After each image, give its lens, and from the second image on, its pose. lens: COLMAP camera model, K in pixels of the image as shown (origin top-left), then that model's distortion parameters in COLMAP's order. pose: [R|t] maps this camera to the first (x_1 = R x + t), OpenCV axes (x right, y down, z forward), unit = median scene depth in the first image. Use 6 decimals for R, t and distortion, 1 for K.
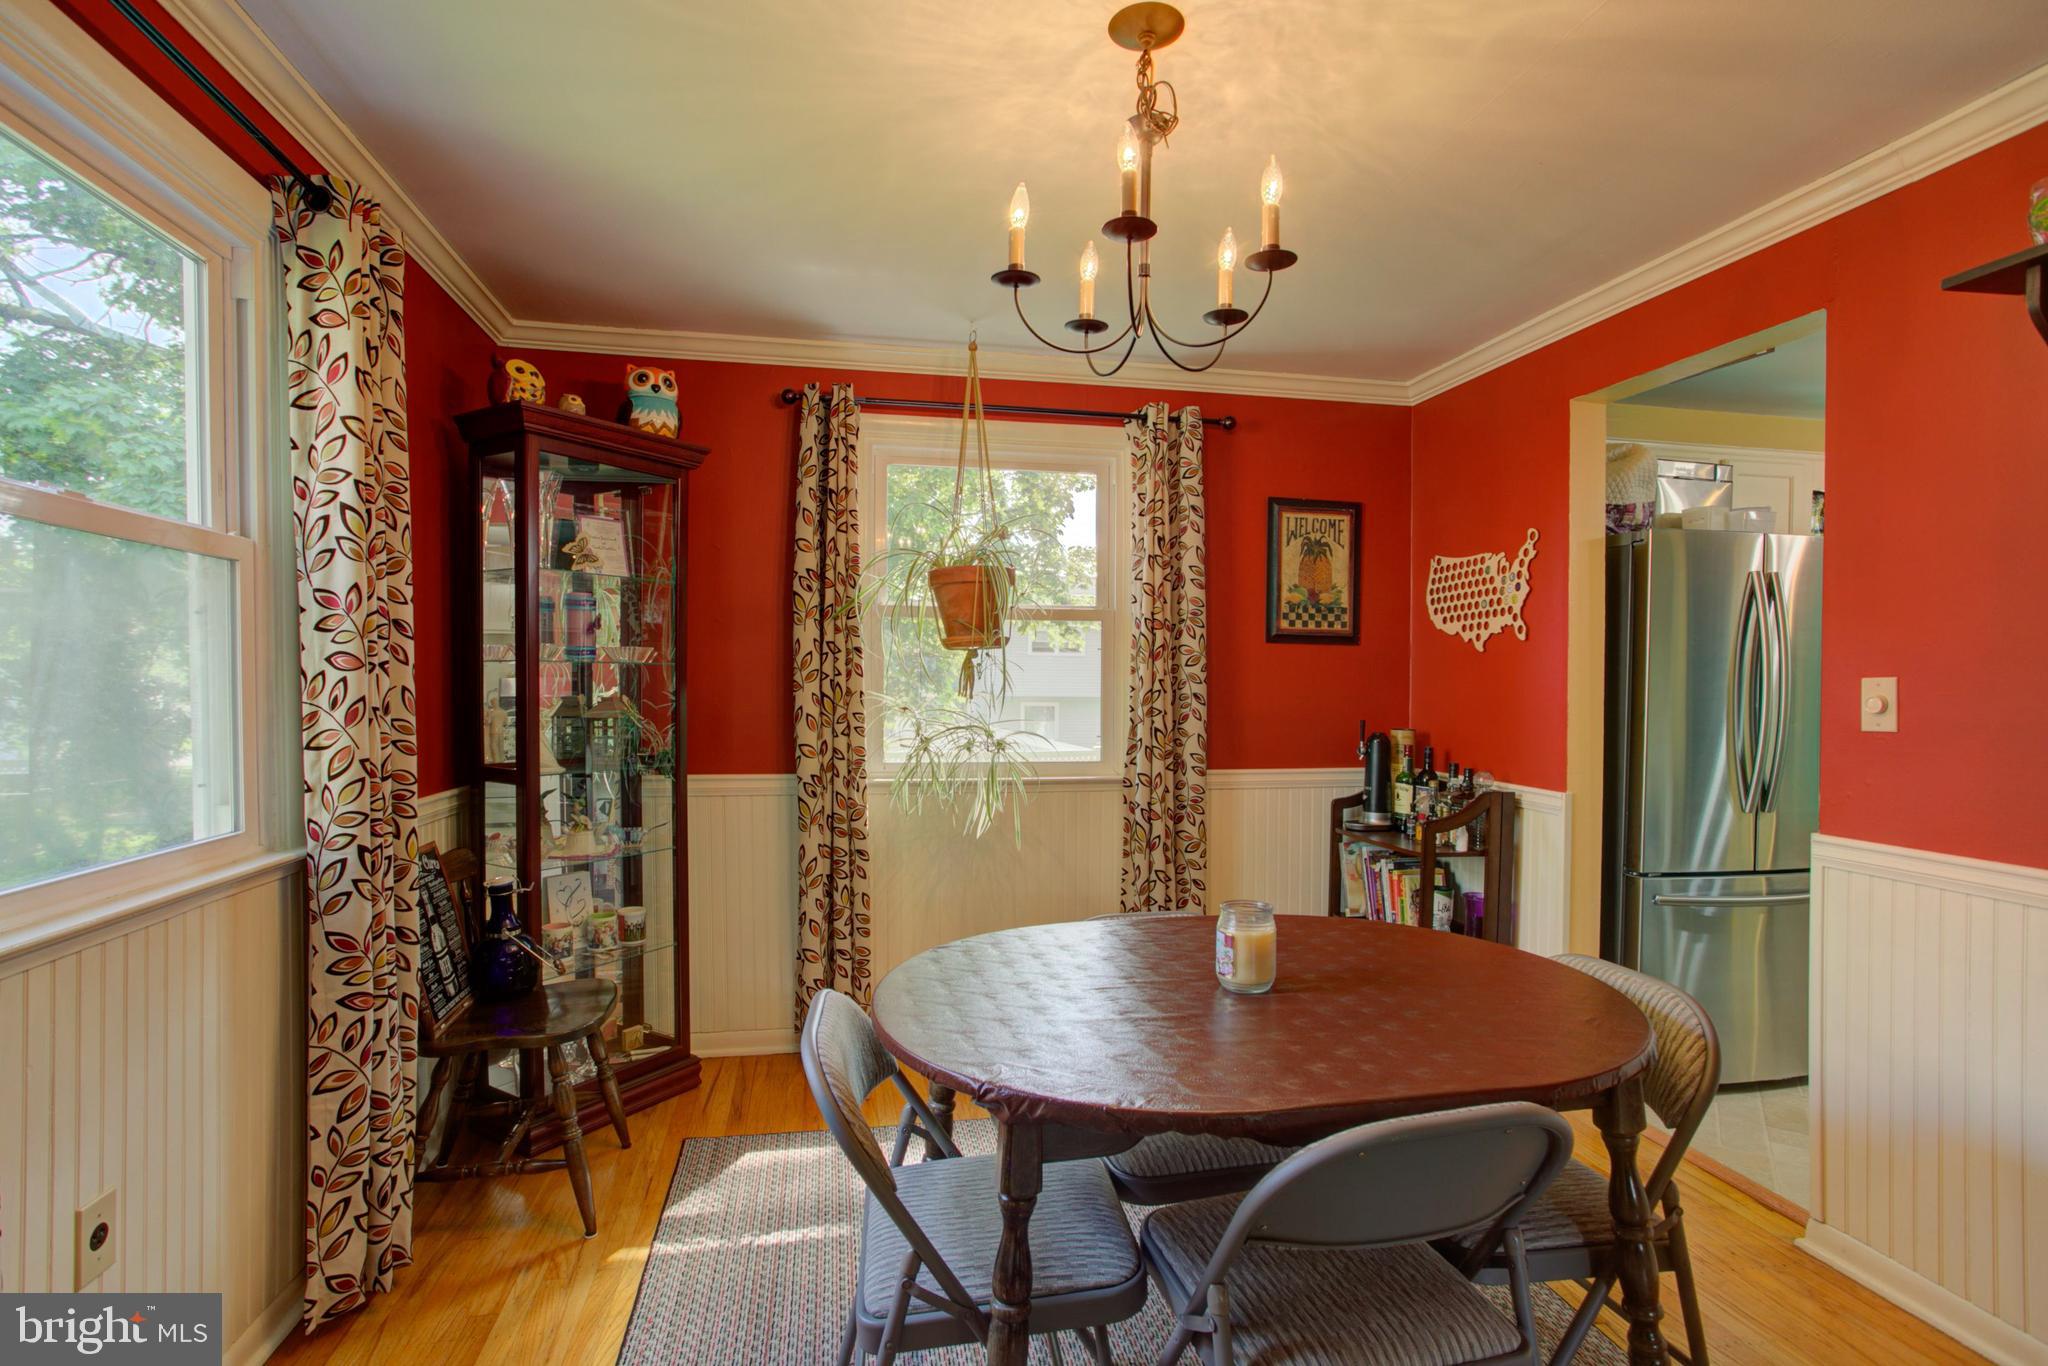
lens RADIAL K [[986.6, 0, 1032.3], [0, 986.6, 692.6], [0, 0, 1]] dist [-0.037076, 0.020172]
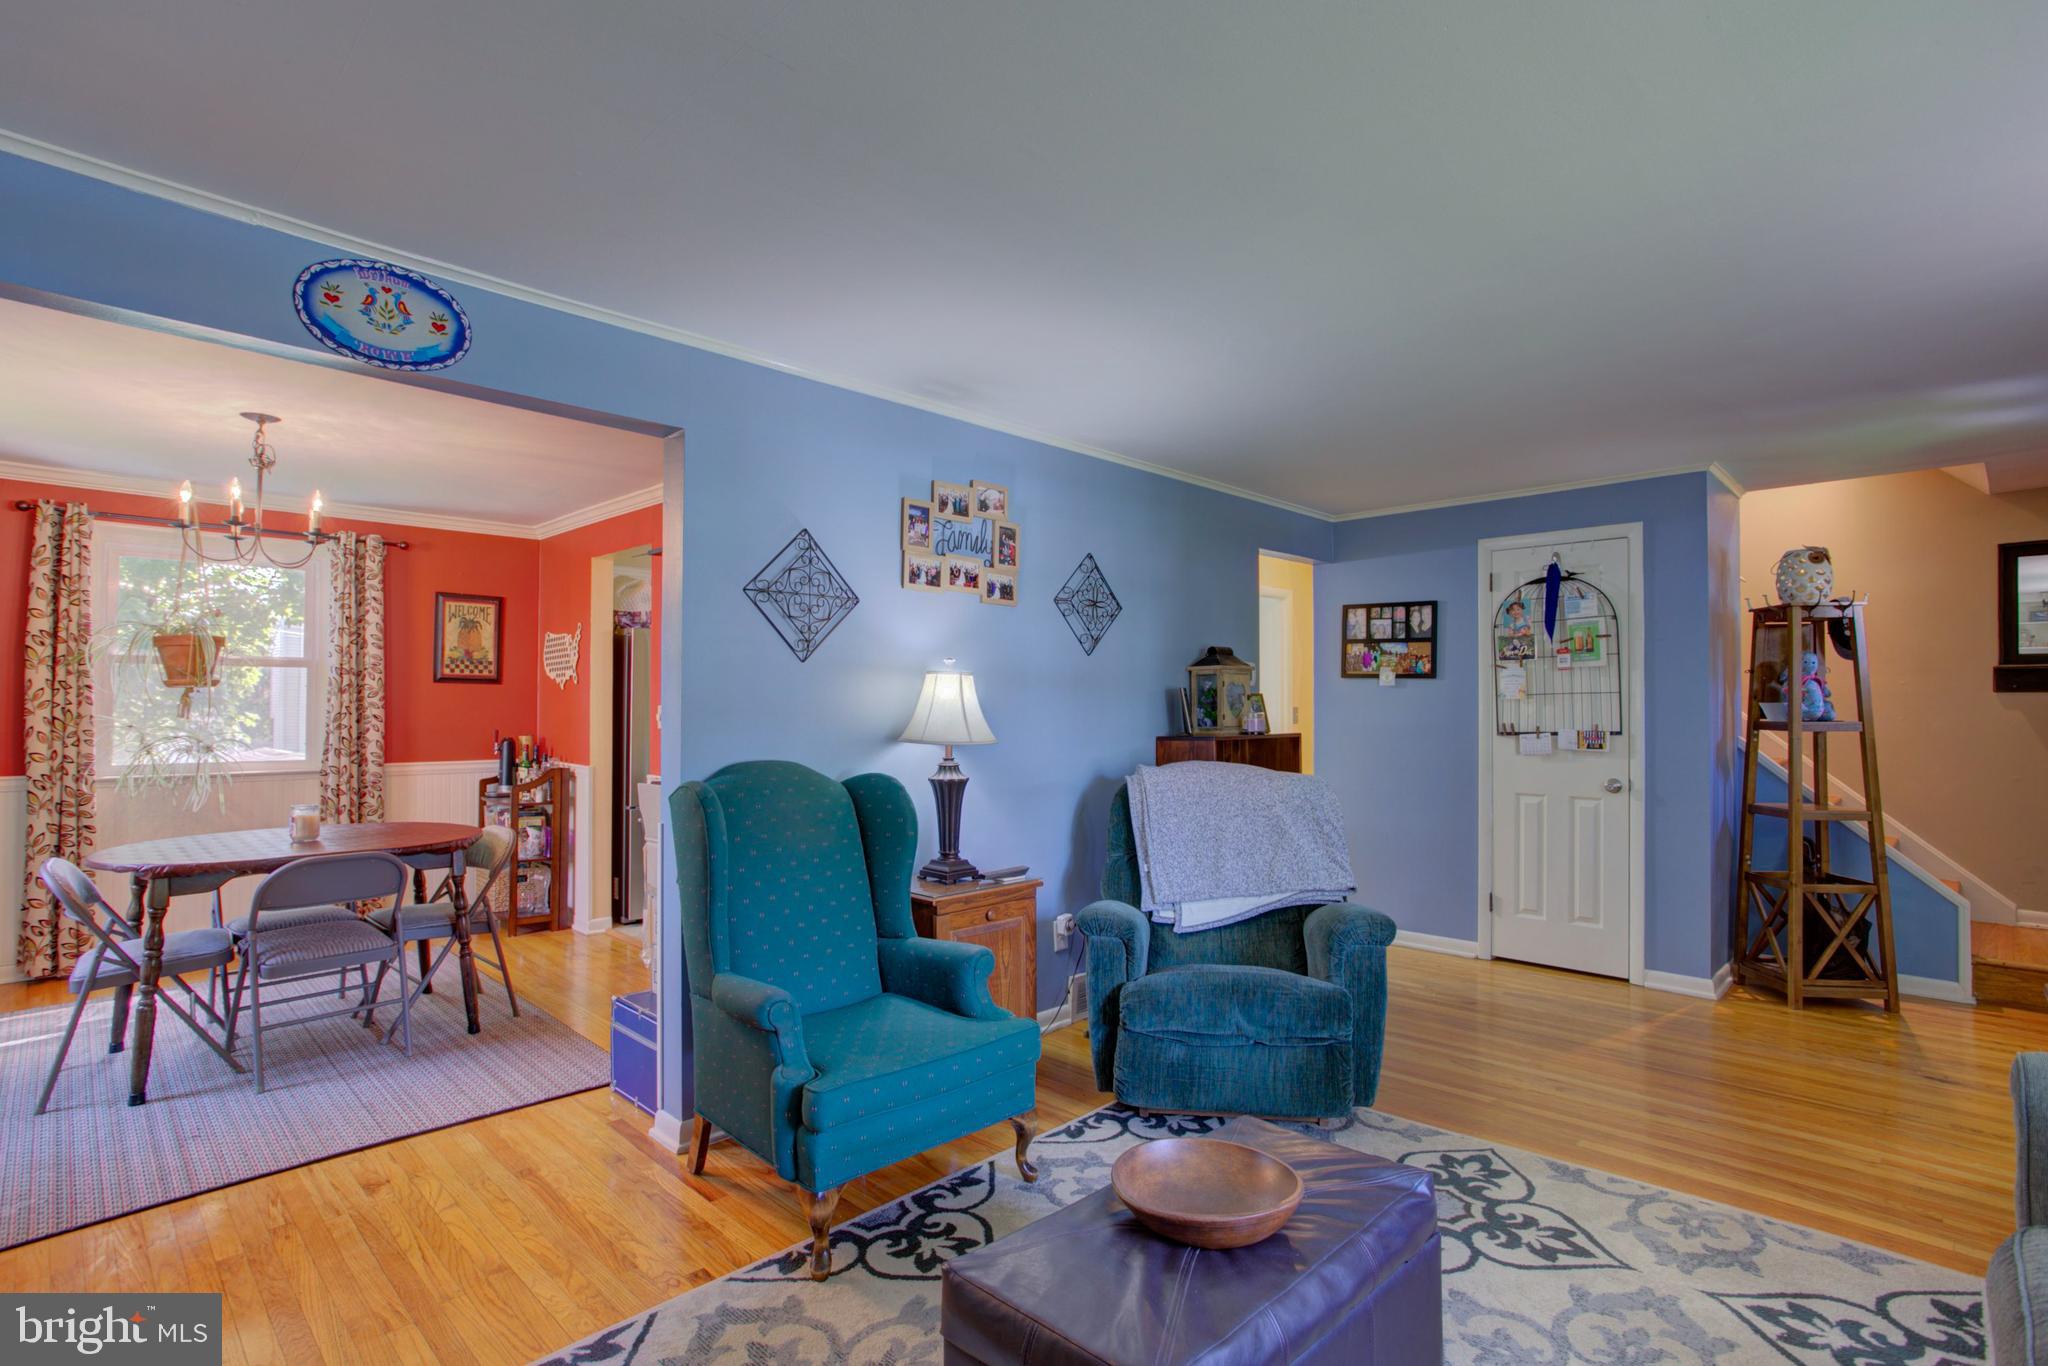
lens RADIAL K [[986.6, 0, 1028.1], [0, 986.6, 680.5], [0, 0, 1]] dist [-0.037076, 0.020172]
pose [[0.834943, 0.009244, 0.550259, 0.189271], [0.008737, 0.999510, -0.030048, 0.002286], [-0.550268, 0.029896, 0.834453, -0.935968]]
